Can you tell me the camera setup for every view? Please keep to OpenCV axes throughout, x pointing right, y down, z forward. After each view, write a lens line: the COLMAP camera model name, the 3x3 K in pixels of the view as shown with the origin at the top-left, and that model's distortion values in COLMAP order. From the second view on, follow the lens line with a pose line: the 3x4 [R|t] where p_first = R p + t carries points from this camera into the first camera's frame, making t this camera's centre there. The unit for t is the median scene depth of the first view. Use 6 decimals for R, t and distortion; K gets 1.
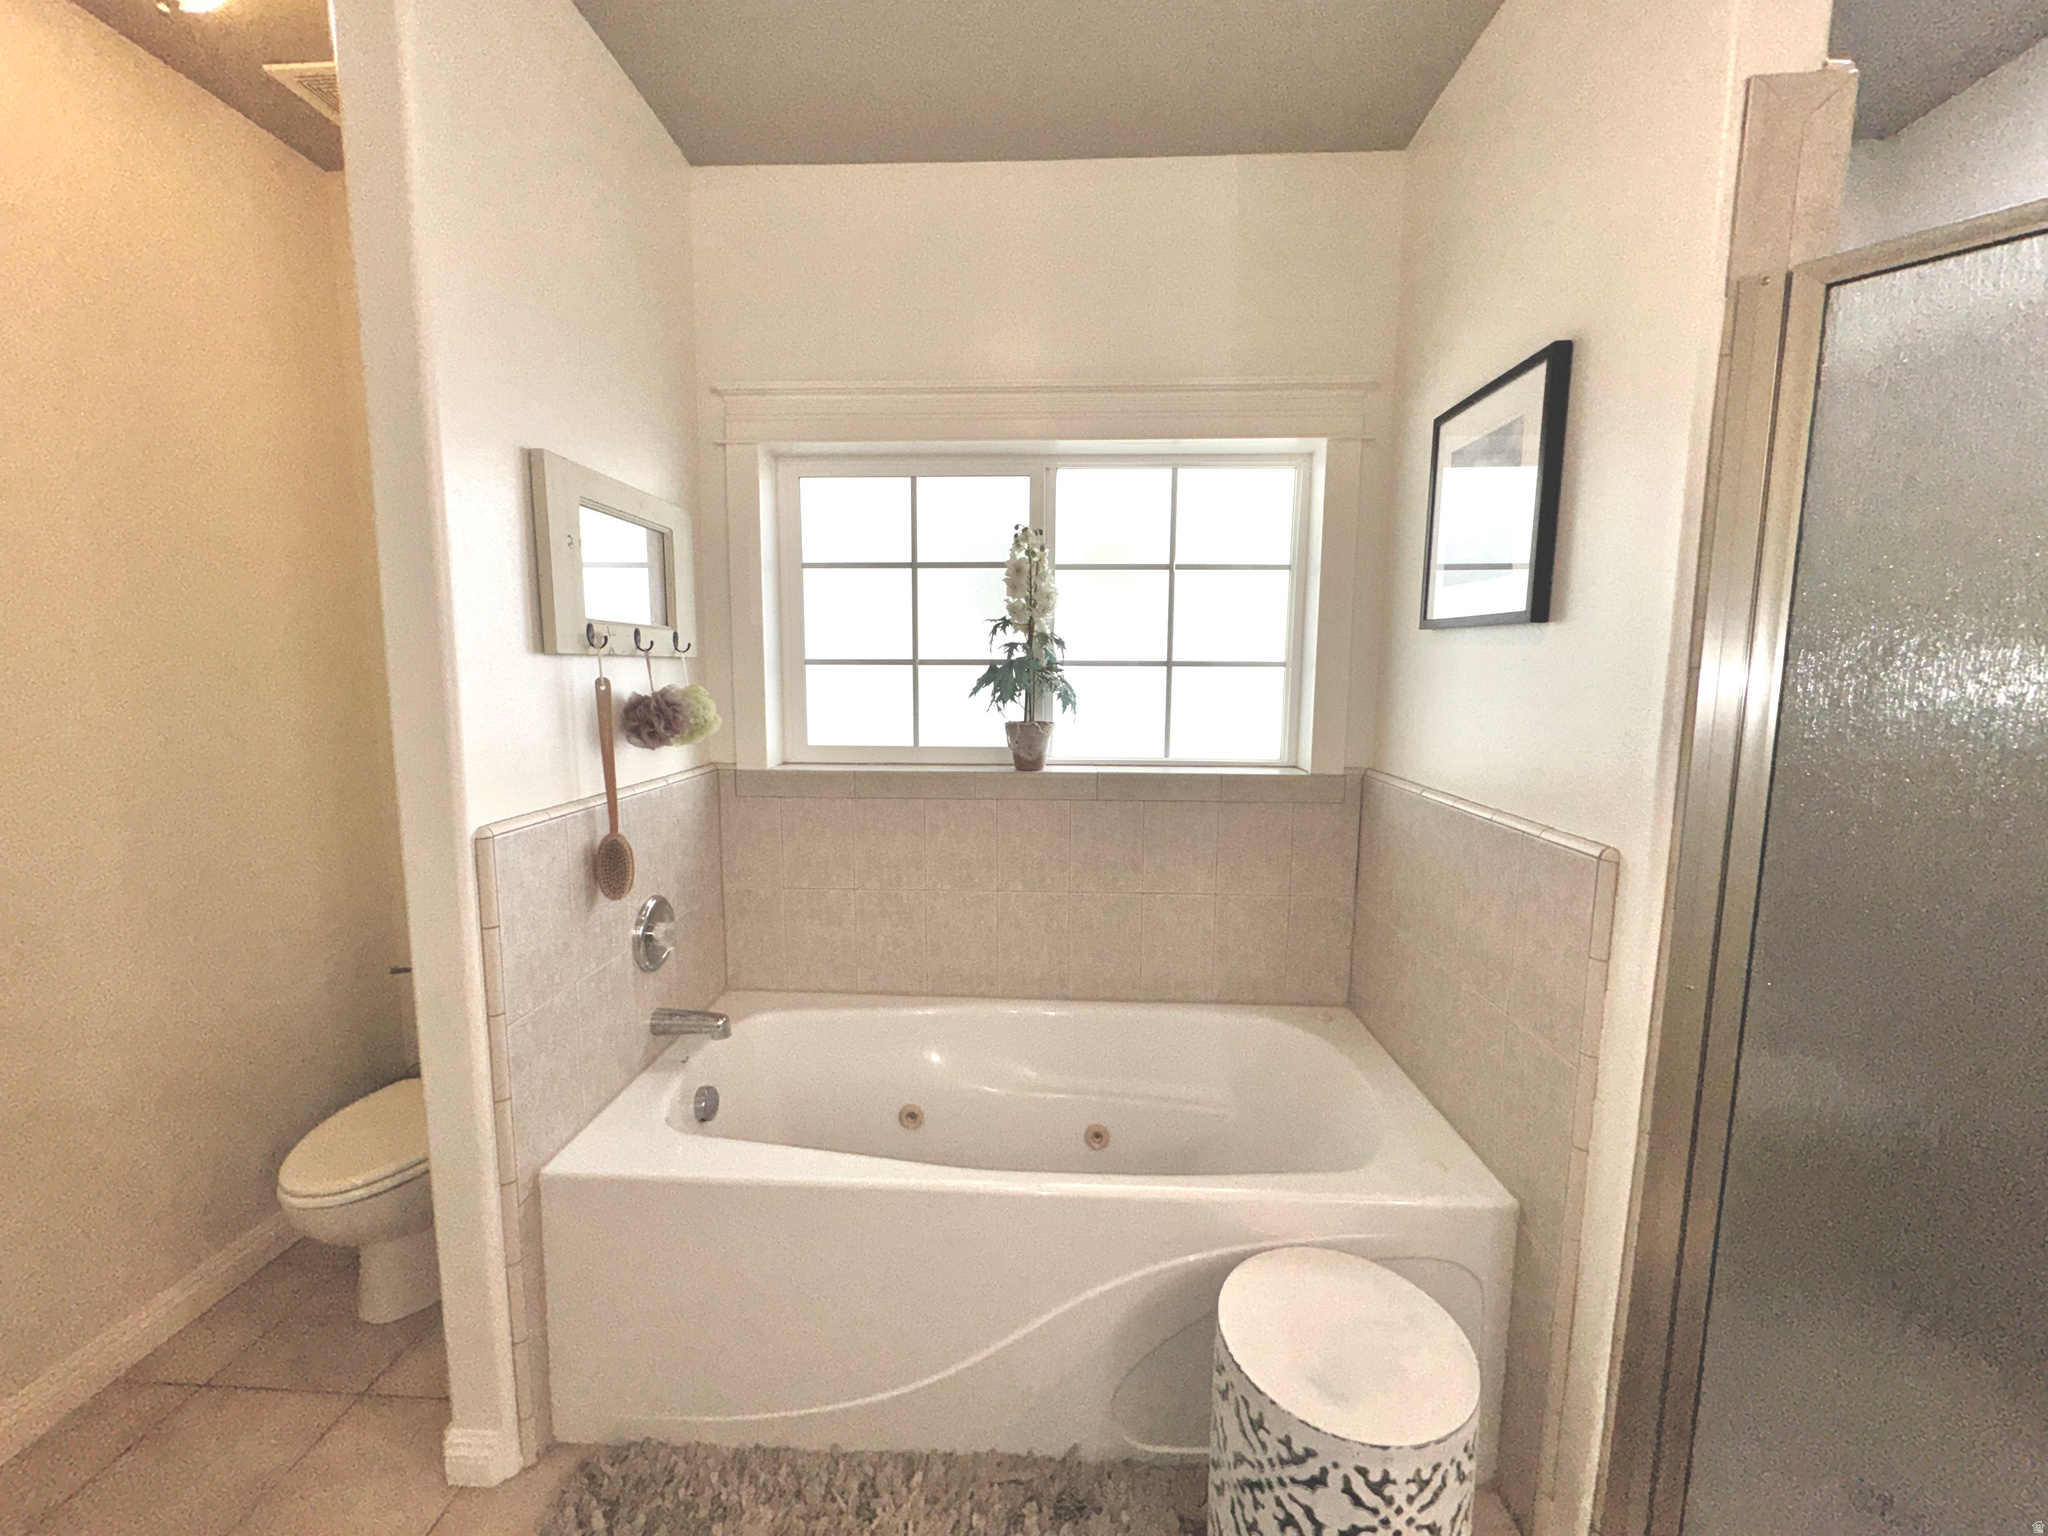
lens RADIAL K [[820.4, 0, 1022.7], [0, 820.4, 771.1], [0, 0, 1]] dist [0.000713, -0.000164]
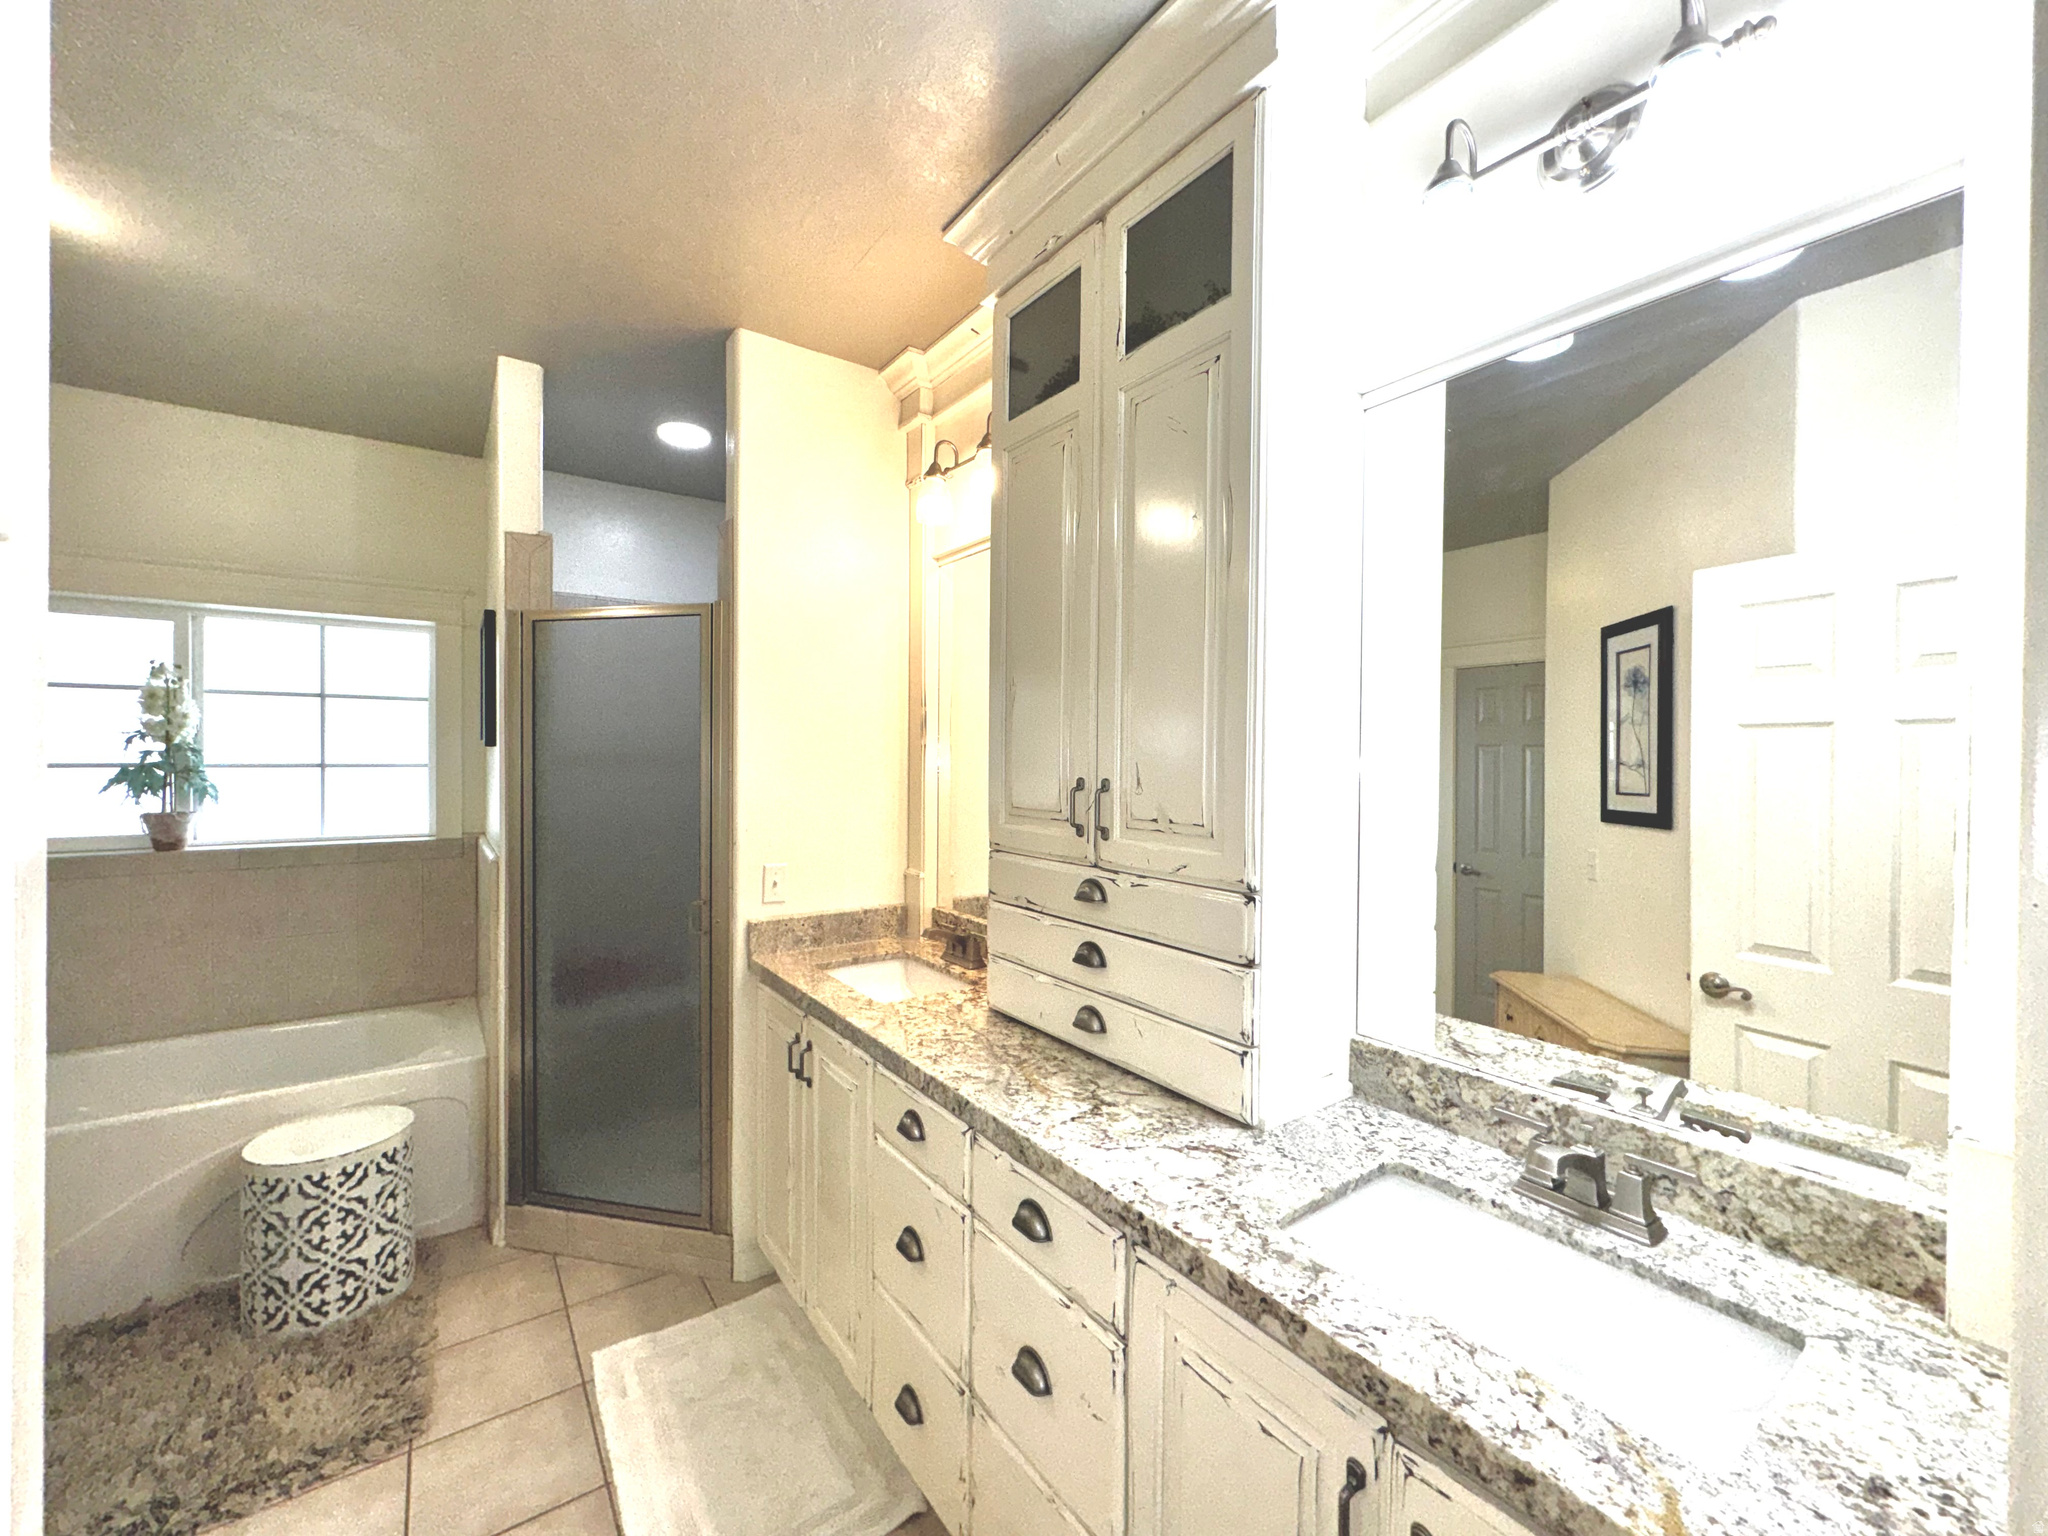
lens RADIAL K [[820.4, 0, 1022.7], [0, 820.4, 771.1], [0, 0, 1]] dist [0.000713, -0.000164]
pose [[0.781999, -0.003347, 0.623271, 0.256025], [0.073668, 0.993472, -0.087094, 0.086561], [-0.618911, 0.114023, 0.777141, -0.827695]]
